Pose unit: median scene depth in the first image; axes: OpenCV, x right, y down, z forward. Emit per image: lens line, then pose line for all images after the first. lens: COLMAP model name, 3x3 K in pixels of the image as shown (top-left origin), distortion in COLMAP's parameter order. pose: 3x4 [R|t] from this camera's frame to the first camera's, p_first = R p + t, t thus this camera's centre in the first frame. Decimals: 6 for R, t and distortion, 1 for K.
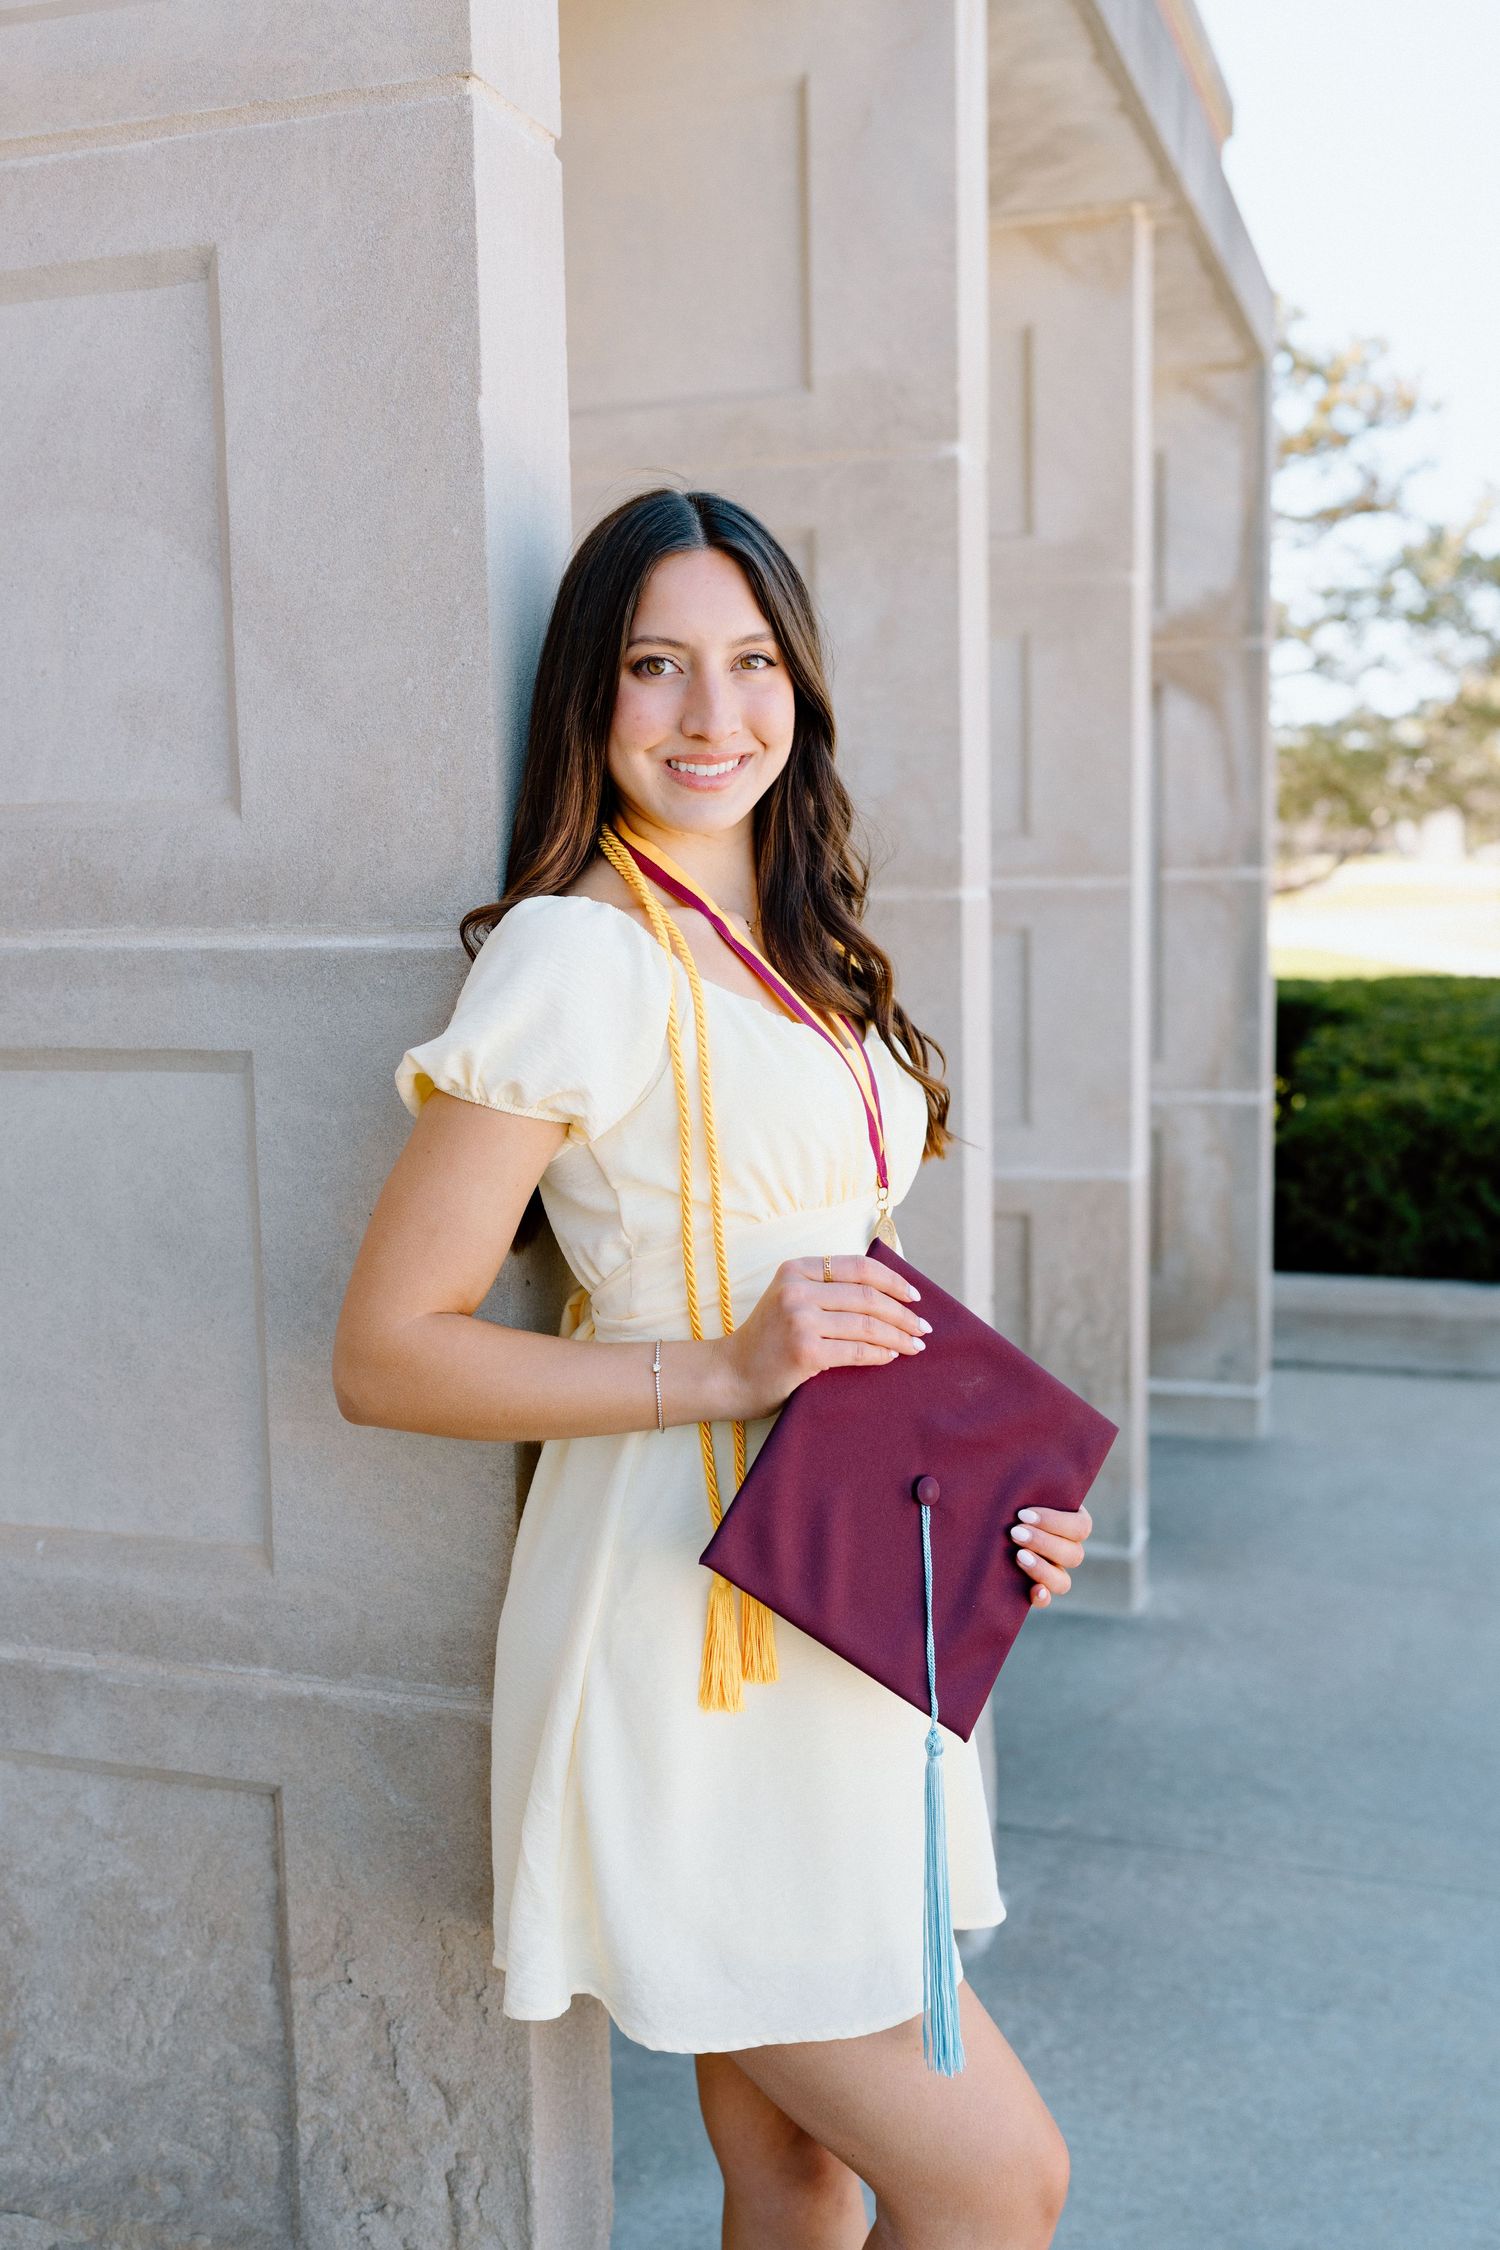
lens RADIAL K [[2175.8, 0, 728.0], [0, 2175.8, 1123.2], [0, 0, 1]] dist [-0.008240, 0.033496]
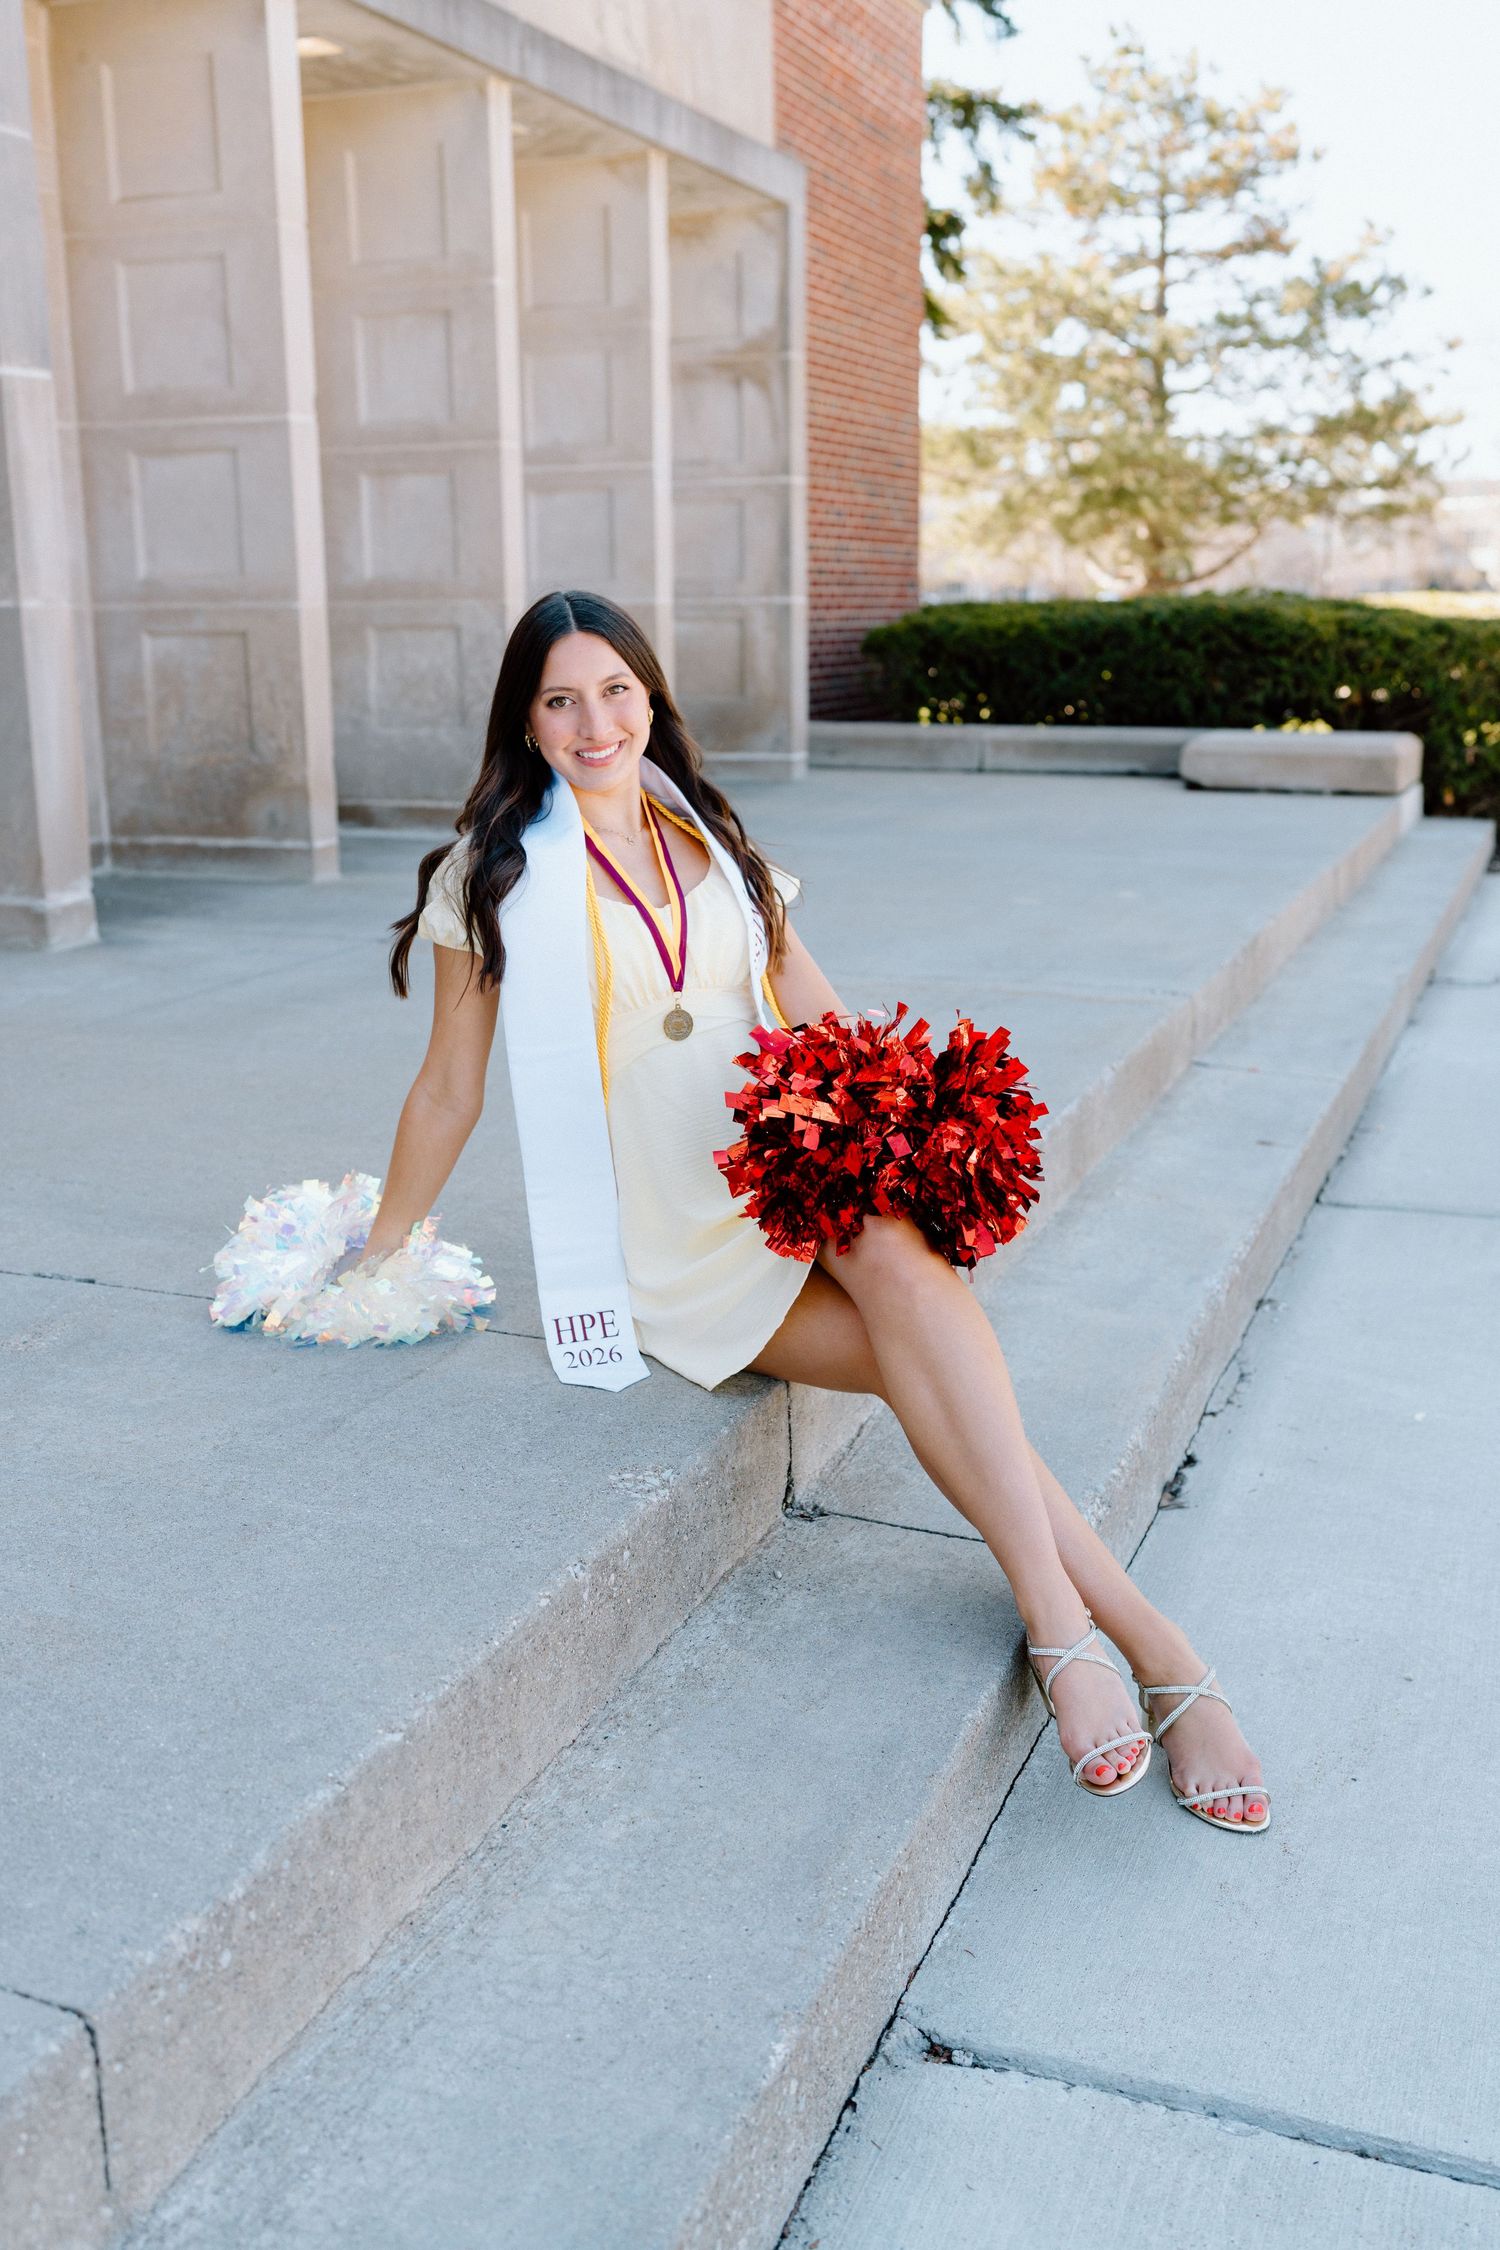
lens RADIAL K [[2175.8, 0, 728.0], [0, 2175.8, 1123.2], [0, 0, 1]] dist [-0.008240, 0.033496]
pose [[0.999147, 0.016066, -0.038037, 0.364407], [-0.011544, 0.993153, 0.116249, 0.305693], [0.039644, -0.115711, 0.992492, -1.314717]]
